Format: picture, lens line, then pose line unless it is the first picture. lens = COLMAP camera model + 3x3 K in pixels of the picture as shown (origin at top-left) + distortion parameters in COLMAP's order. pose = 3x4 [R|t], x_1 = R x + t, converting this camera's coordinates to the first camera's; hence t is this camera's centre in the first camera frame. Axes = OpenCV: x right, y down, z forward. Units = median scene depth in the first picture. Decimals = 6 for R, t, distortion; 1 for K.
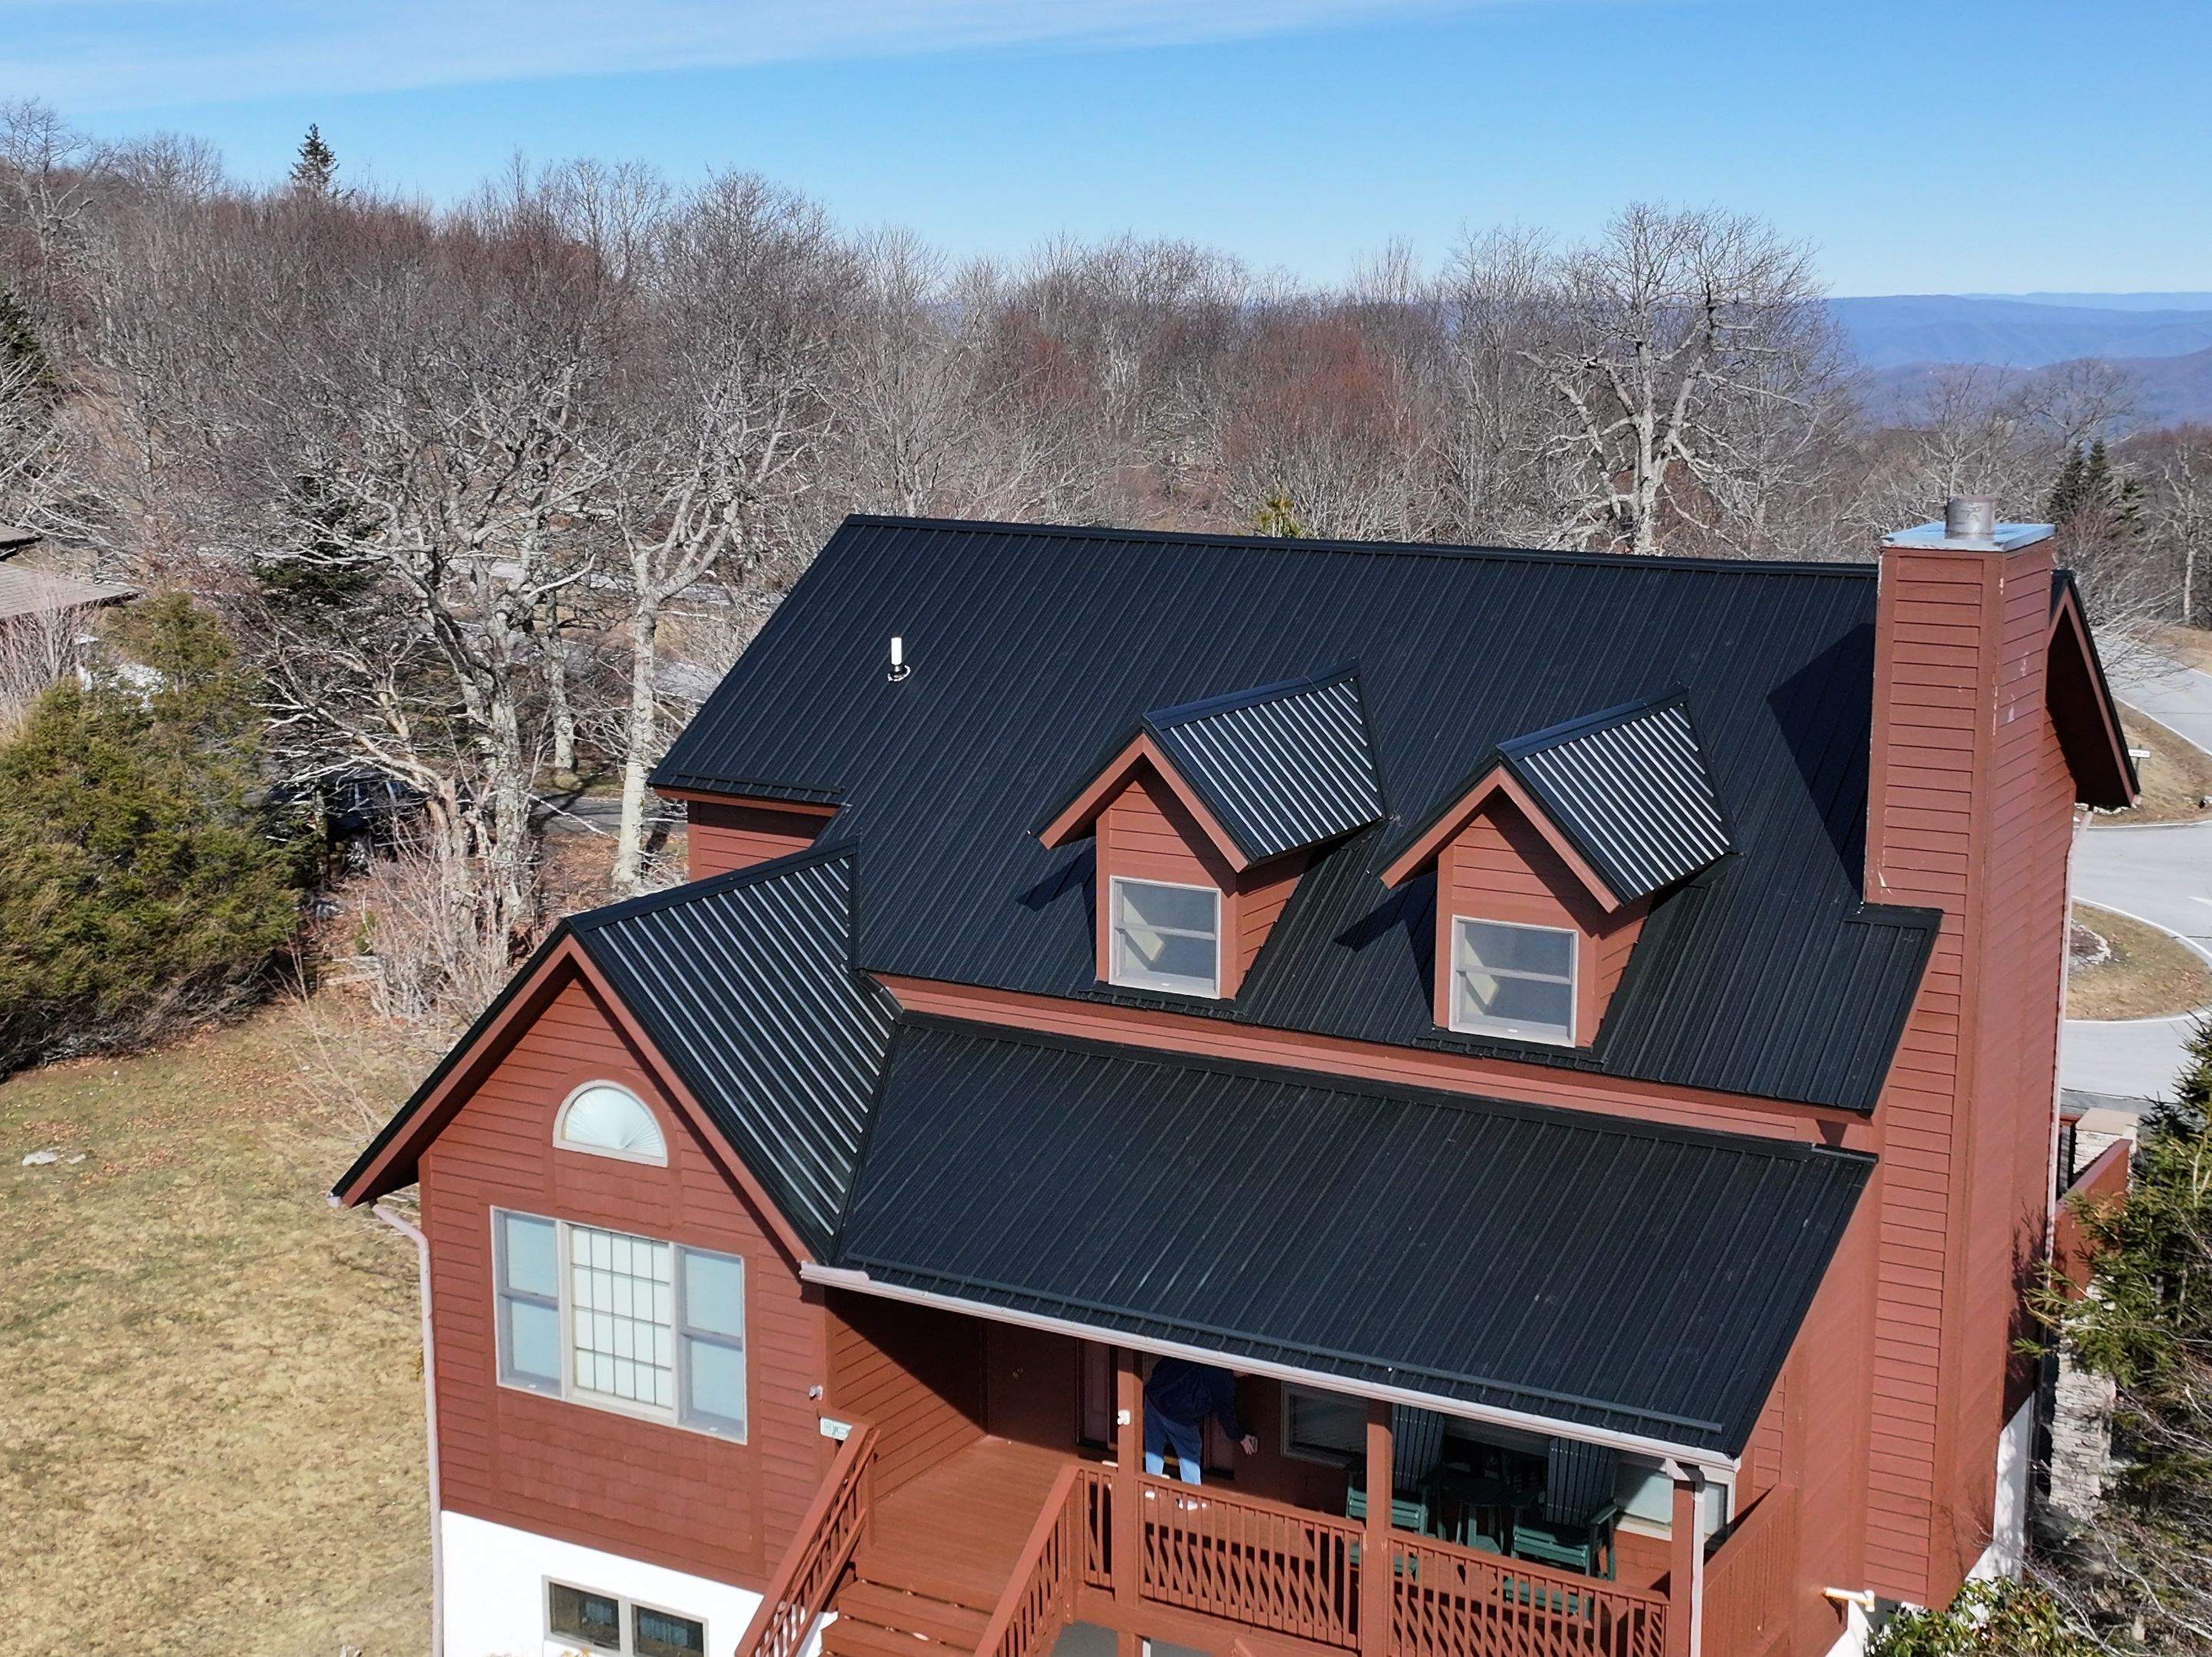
lens RADIAL K [[3057.1, 0, 1106.0], [0, 3057.1, 828.5], [0, 0, 1]] dist [0.008167, -0.008871]
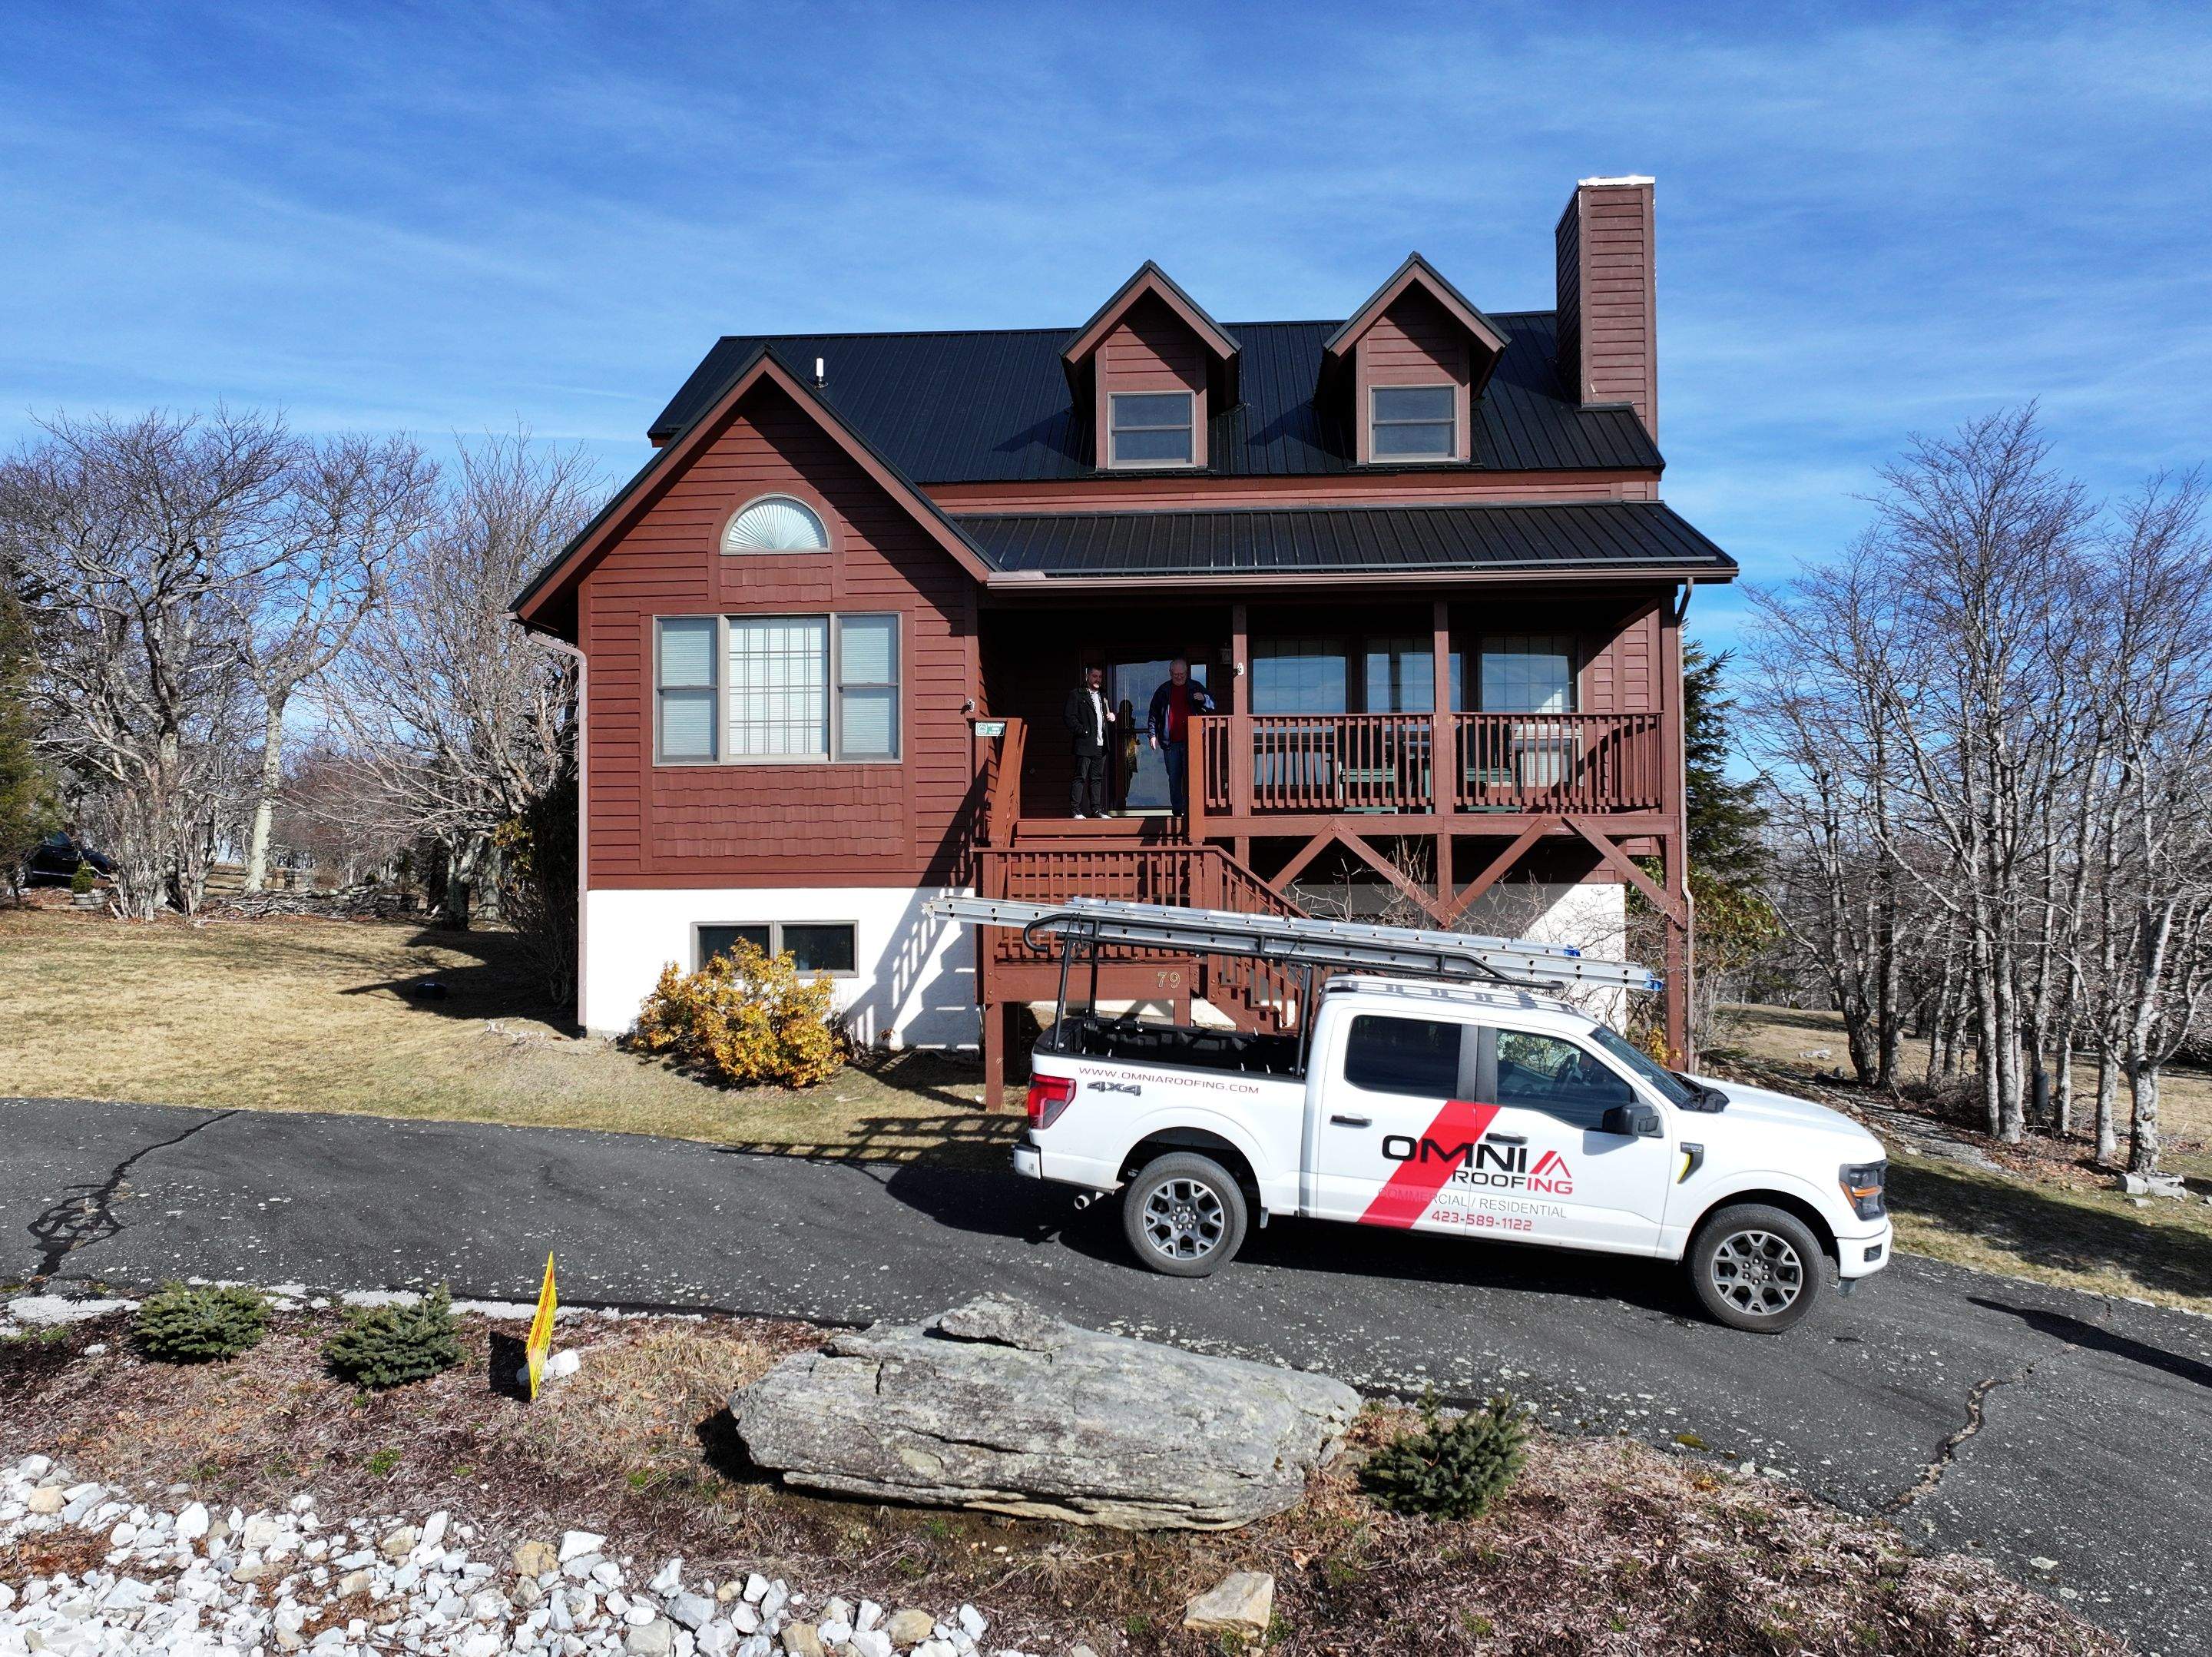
lens RADIAL K [[1823.4, 0, 1099.7], [0, 1823.4, 828.6], [0, 0, 1]] dist [0.005896, -0.001526]
pose [[0.898162, 0.008349, 0.439586, -0.312746], [0.087208, 0.976572, -0.196730, 0.318634], [-0.430930, 0.215031, 0.876391, 0.244040]]
